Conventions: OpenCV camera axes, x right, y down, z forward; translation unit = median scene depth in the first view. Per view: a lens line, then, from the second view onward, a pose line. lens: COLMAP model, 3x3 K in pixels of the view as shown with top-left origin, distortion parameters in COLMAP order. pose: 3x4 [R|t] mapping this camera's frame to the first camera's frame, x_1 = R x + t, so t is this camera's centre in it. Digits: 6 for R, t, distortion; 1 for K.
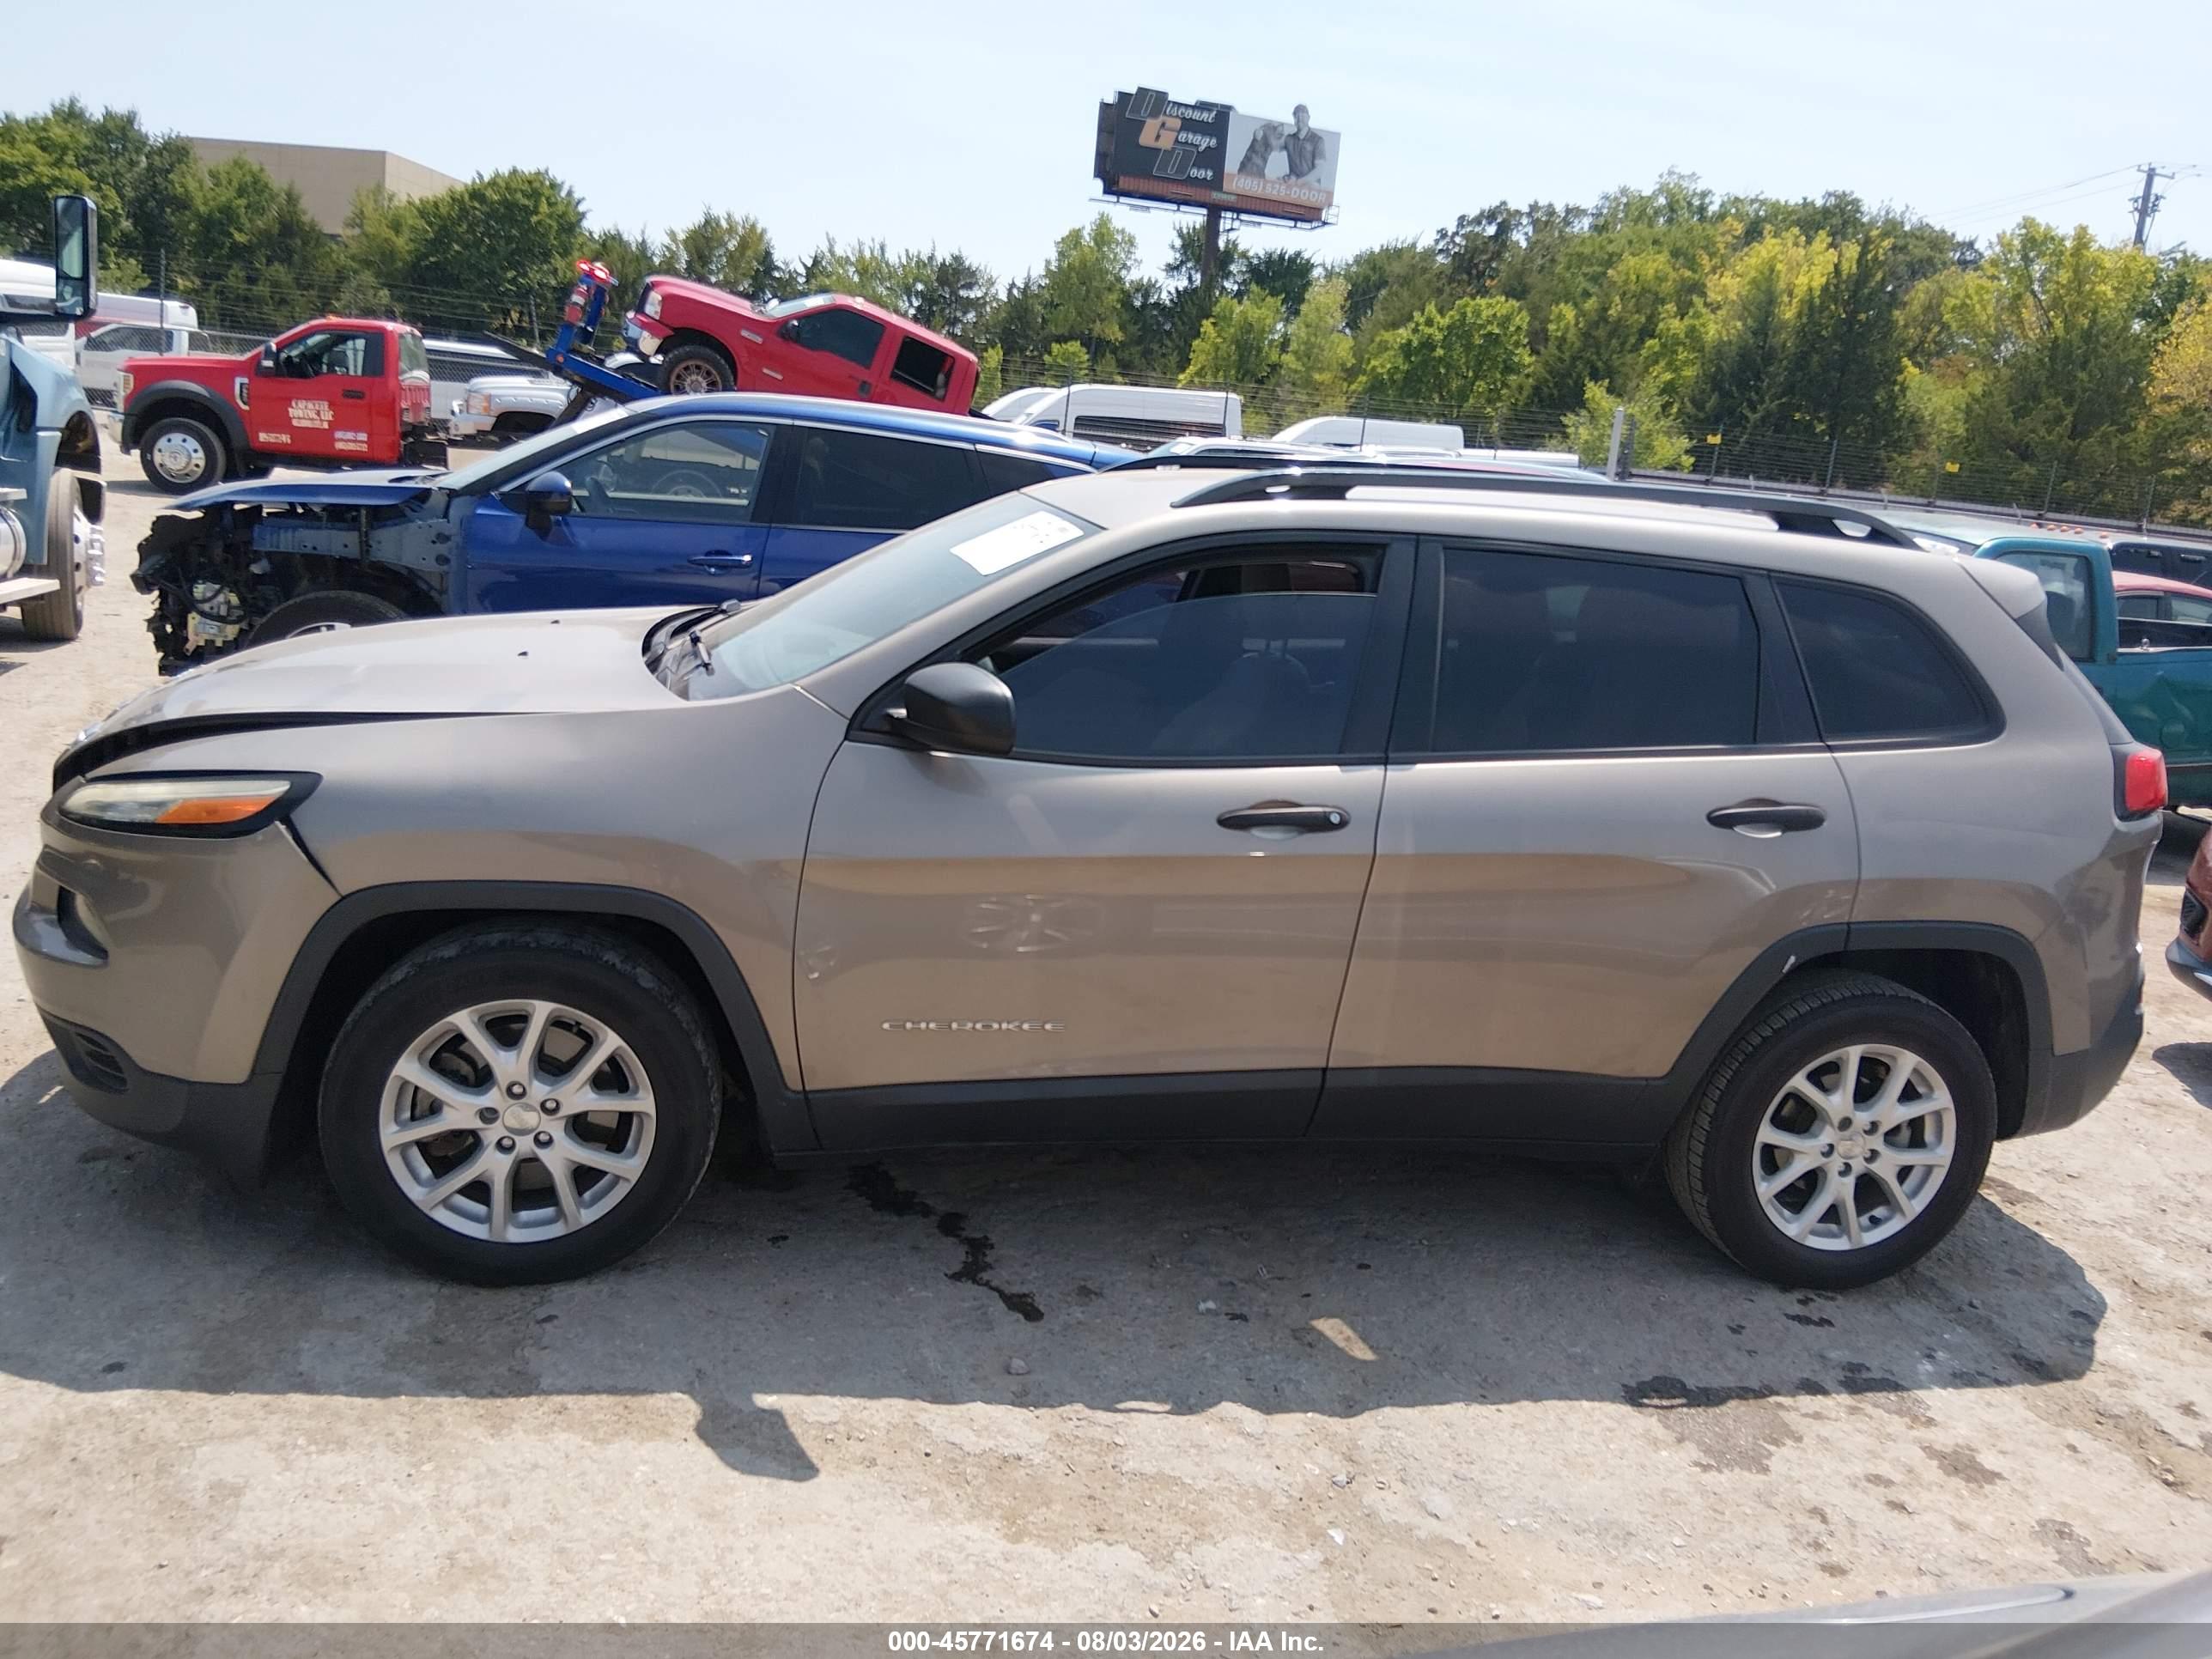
lens RADIAL K [[1651.1, 0, 1106.0], [0, 1651.1, 829.5], [0, 0, 1]] dist [0.071676, -0.111082]
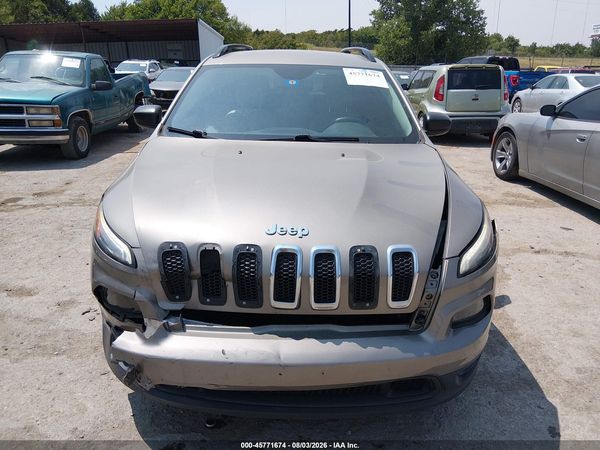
lens RADIAL K [[447.8, 0, 300.0], [0, 447.8, 225.0], [0, 0, 1]] dist [0.071676, -0.111082]
pose [[0.192506, -0.412264, 0.890494, -0.890503], [0.220317, 0.902458, 0.370175, -0.243282], [-0.956244, 0.124930, 0.264557, 0.826280]]
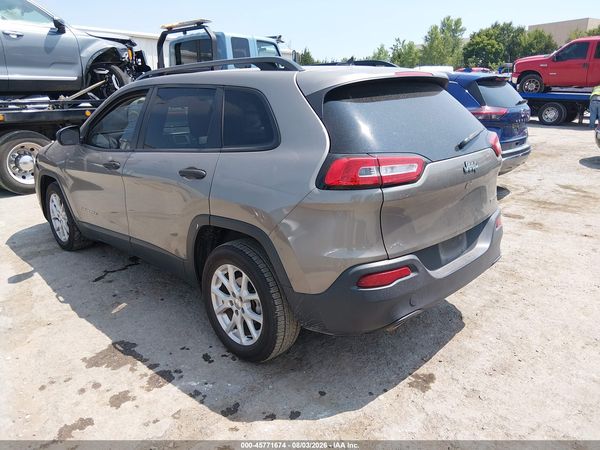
lens RADIAL K [[447.8, 0, 300.0], [0, 447.8, 225.0], [0, 0, 1]] dist [0.071676, -0.111082]
pose [[0.571105, 0.131209, -0.810323, 1.015957], [-0.112727, 0.990327, 0.080906, -0.003158], [0.813100, 0.045139, 0.580371, 0.636066]]
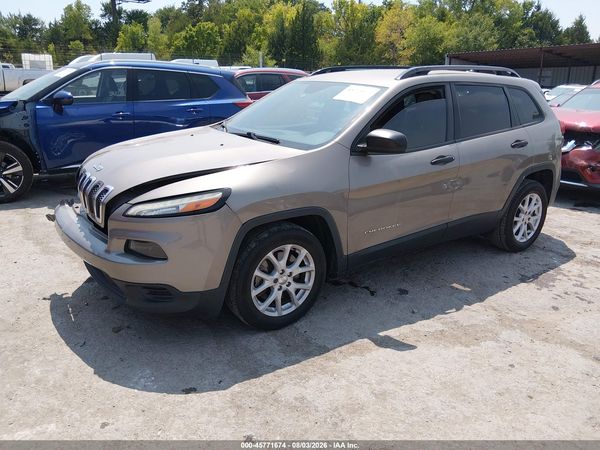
lens RADIAL K [[447.8, 0, 300.0], [0, 447.8, 225.0], [0, 0, 1]] dist [0.071676, -0.111082]
pose [[0.911998, -0.194616, 0.361087, -0.510691], [0.153276, 0.978202, 0.140095, -0.048471], [-0.380481, -0.072421, 0.921949, 0.119806]]
